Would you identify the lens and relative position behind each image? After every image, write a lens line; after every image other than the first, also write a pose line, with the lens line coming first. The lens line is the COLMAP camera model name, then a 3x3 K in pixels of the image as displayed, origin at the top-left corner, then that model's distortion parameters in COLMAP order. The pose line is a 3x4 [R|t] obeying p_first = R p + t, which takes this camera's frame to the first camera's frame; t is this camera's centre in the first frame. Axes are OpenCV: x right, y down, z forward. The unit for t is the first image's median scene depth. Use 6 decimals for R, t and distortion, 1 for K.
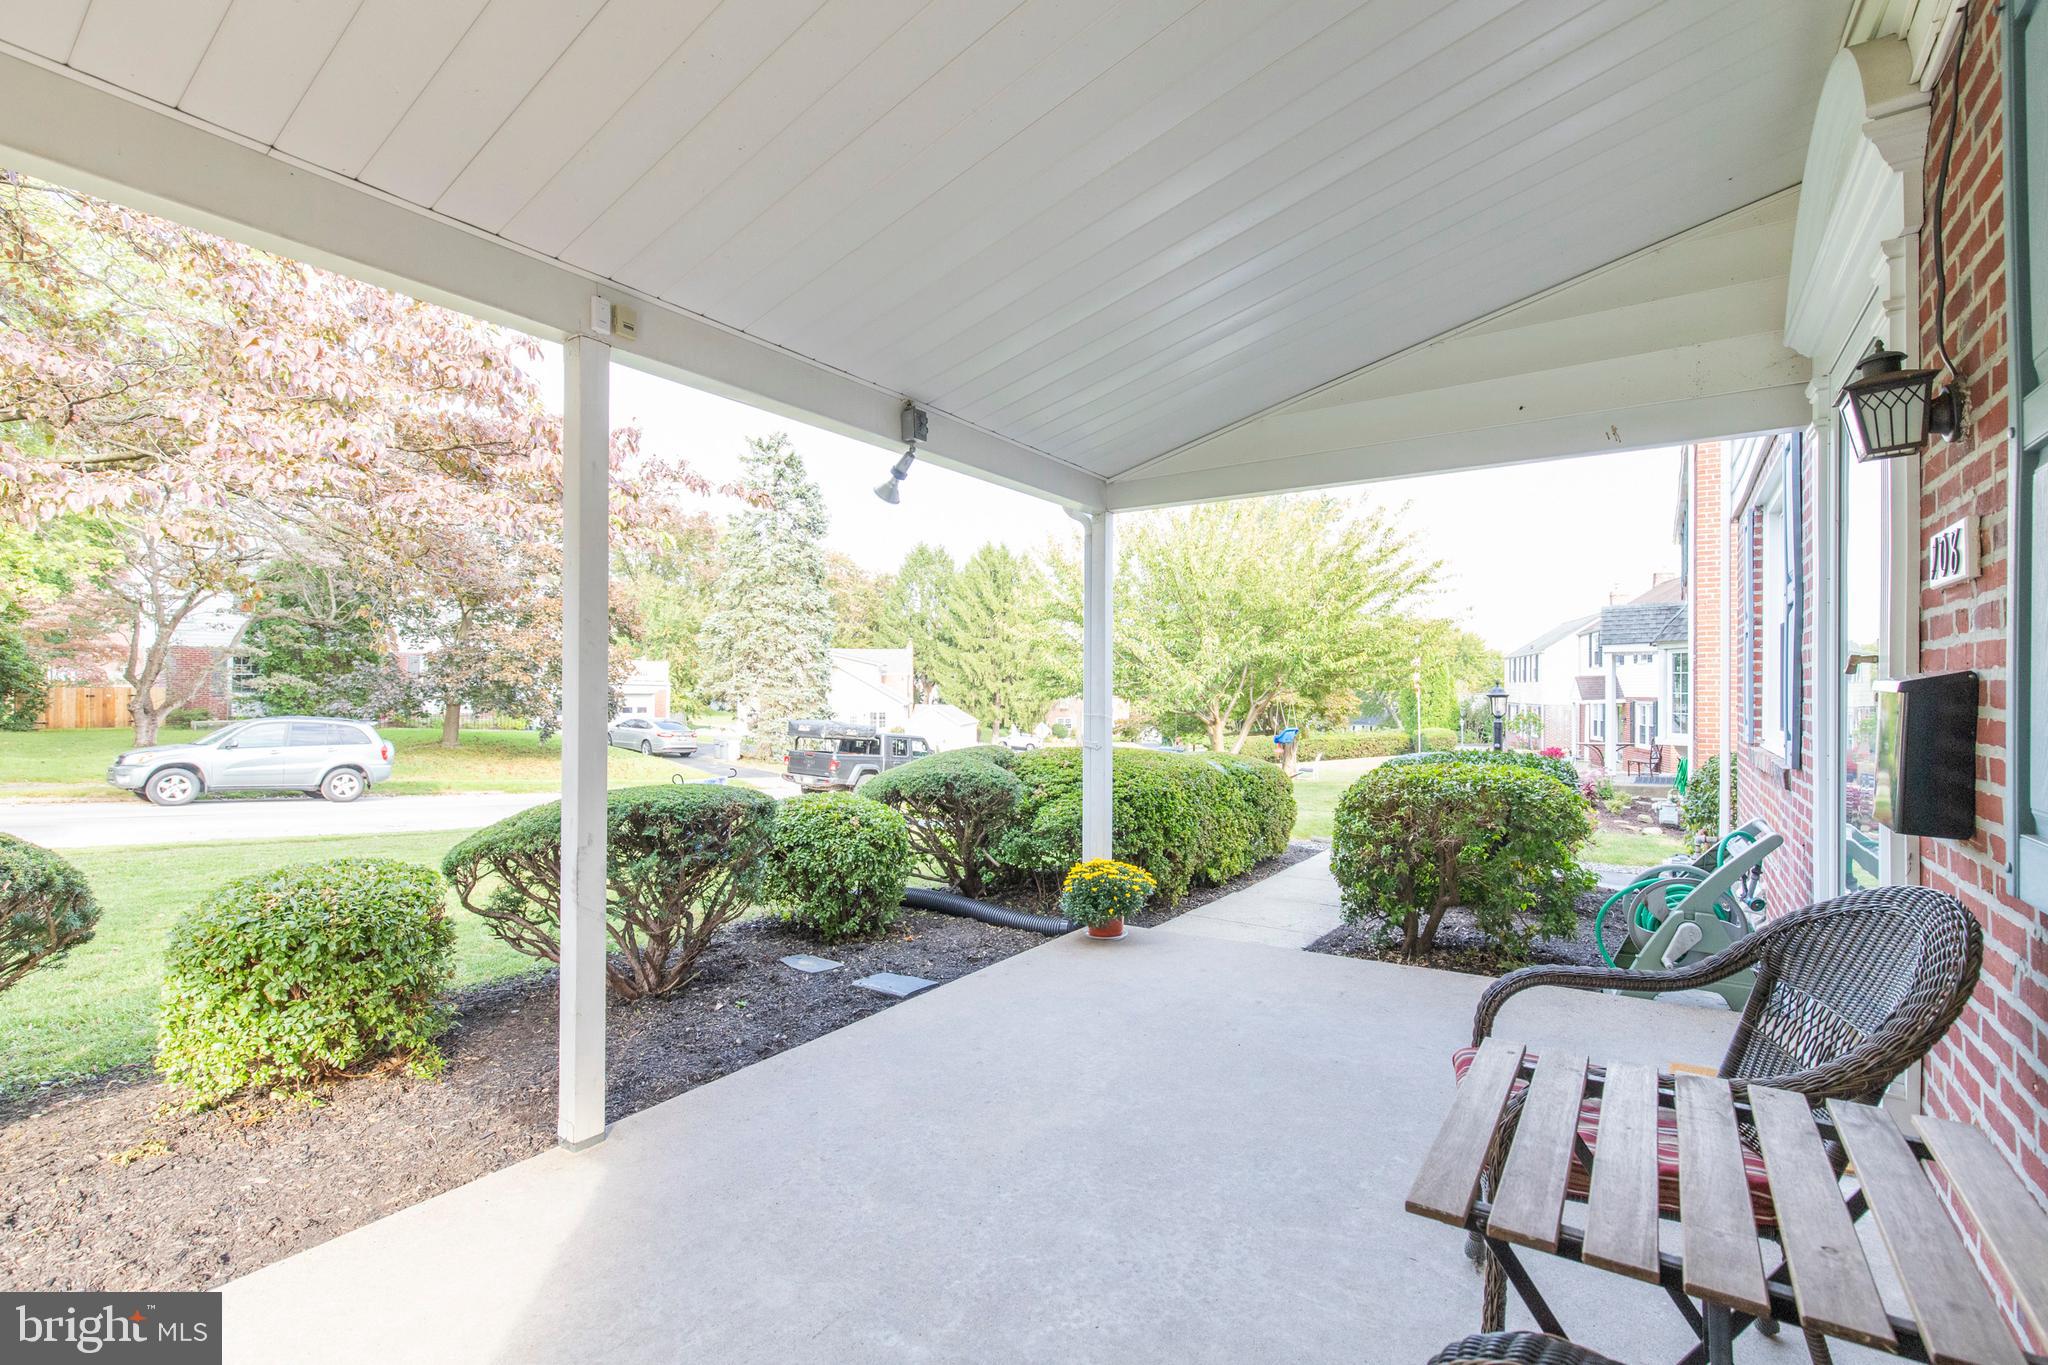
lens RADIAL K [[928.8, 0, 1028.0], [0, 928.8, 690.8], [0, 0, 1]] dist [0.002981, -0.000343]
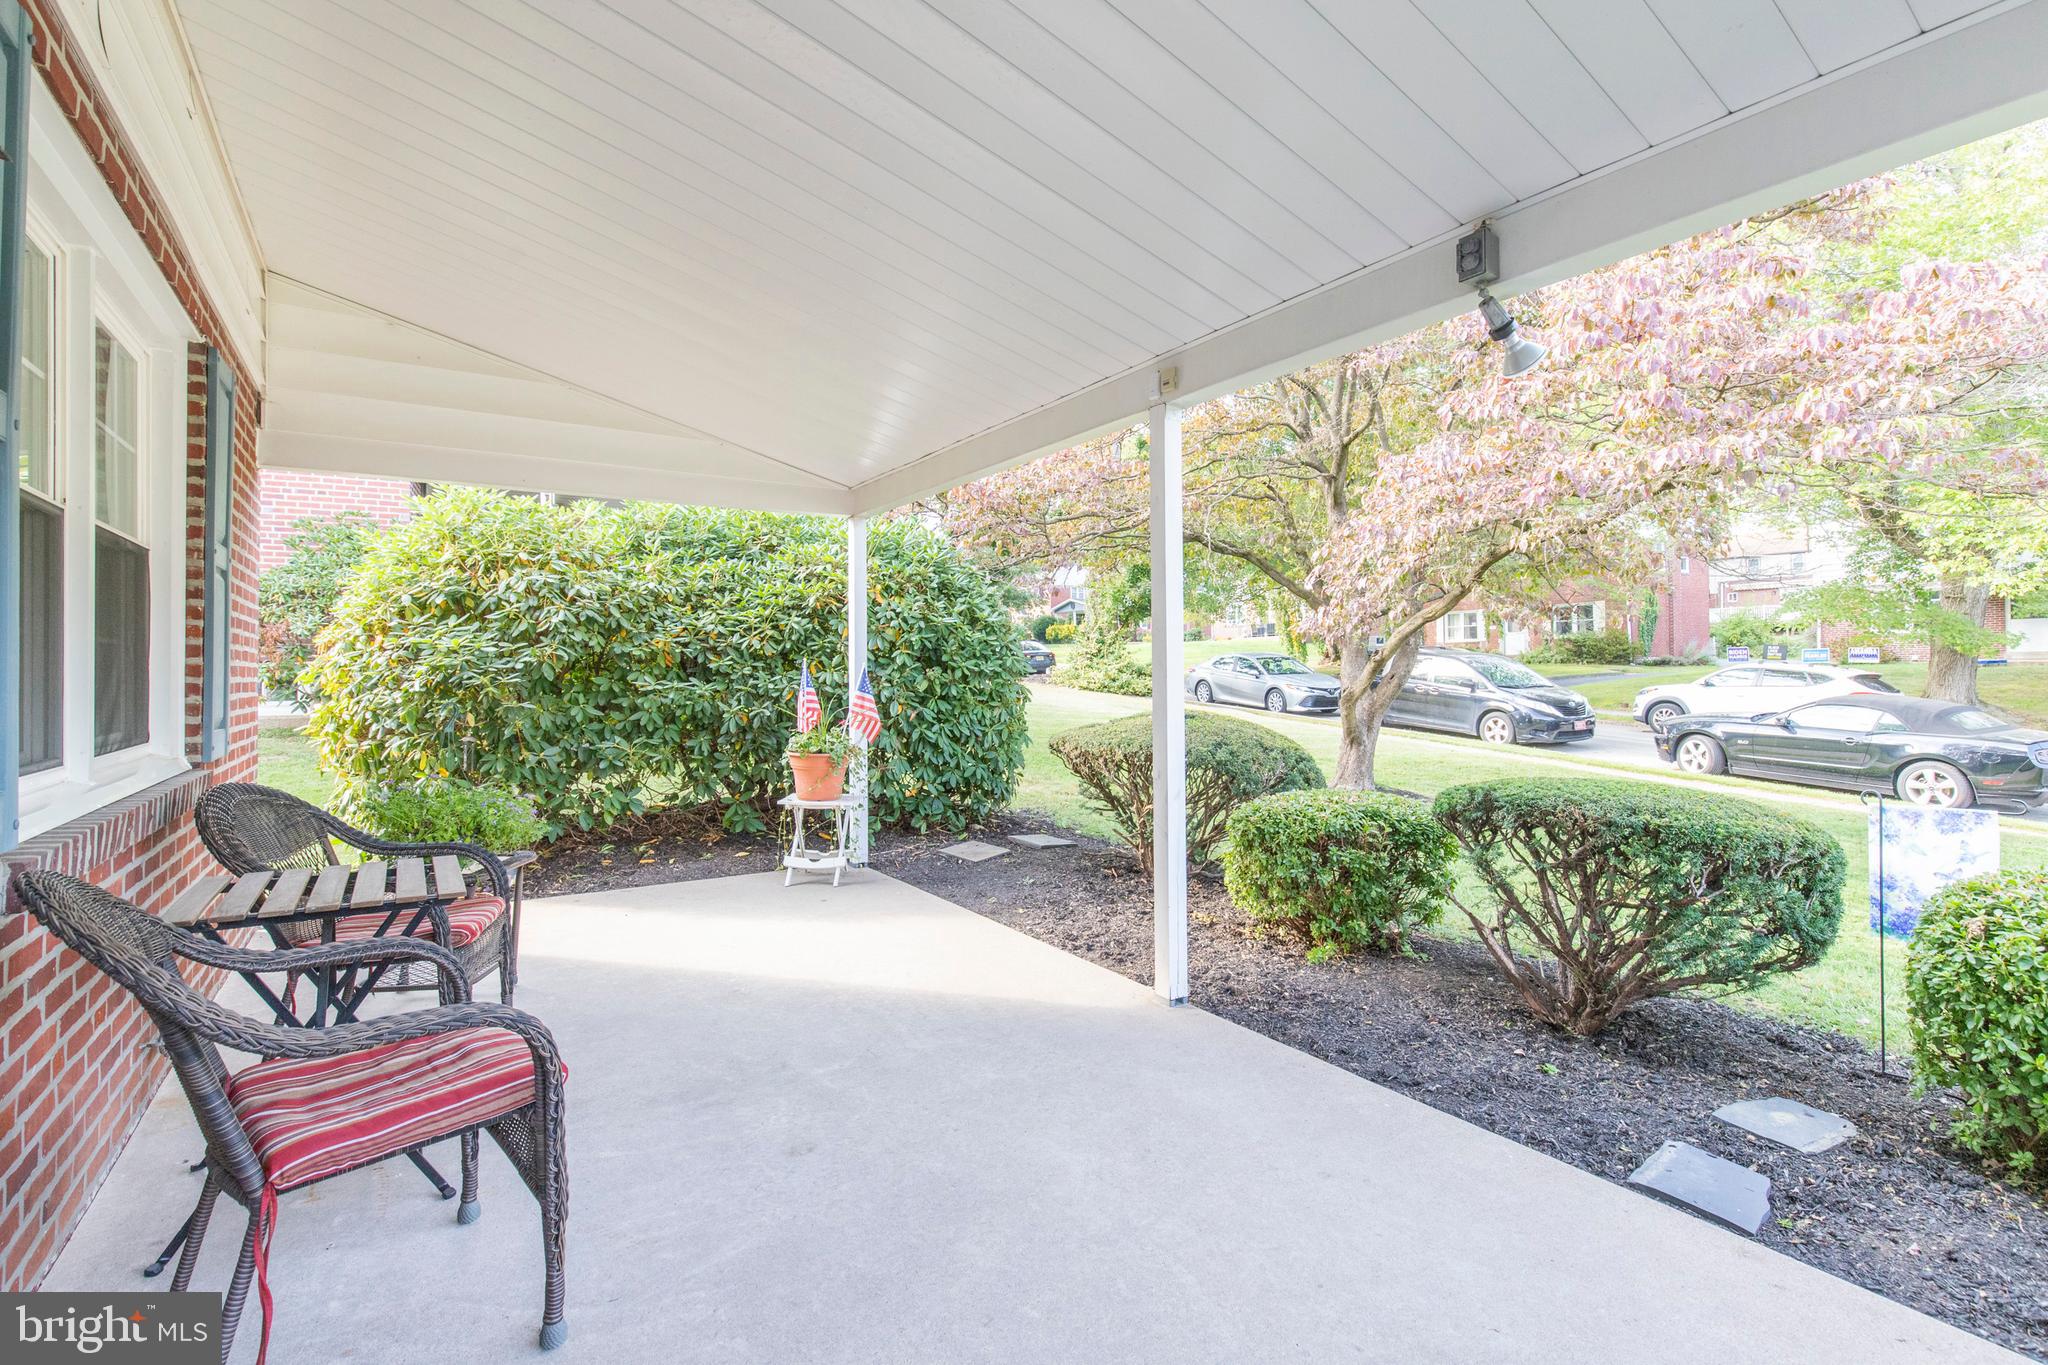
lens RADIAL K [[928.8, 0, 1028.0], [0, 928.8, 690.8], [0, 0, 1]] dist [0.002981, -0.000343]
pose [[-0.376441, 0.015719, -0.926307, 0.606893], [0.000672, 0.999860, 0.016694, 0.009604], [0.926440, 0.005662, -0.376399, 0.955091]]
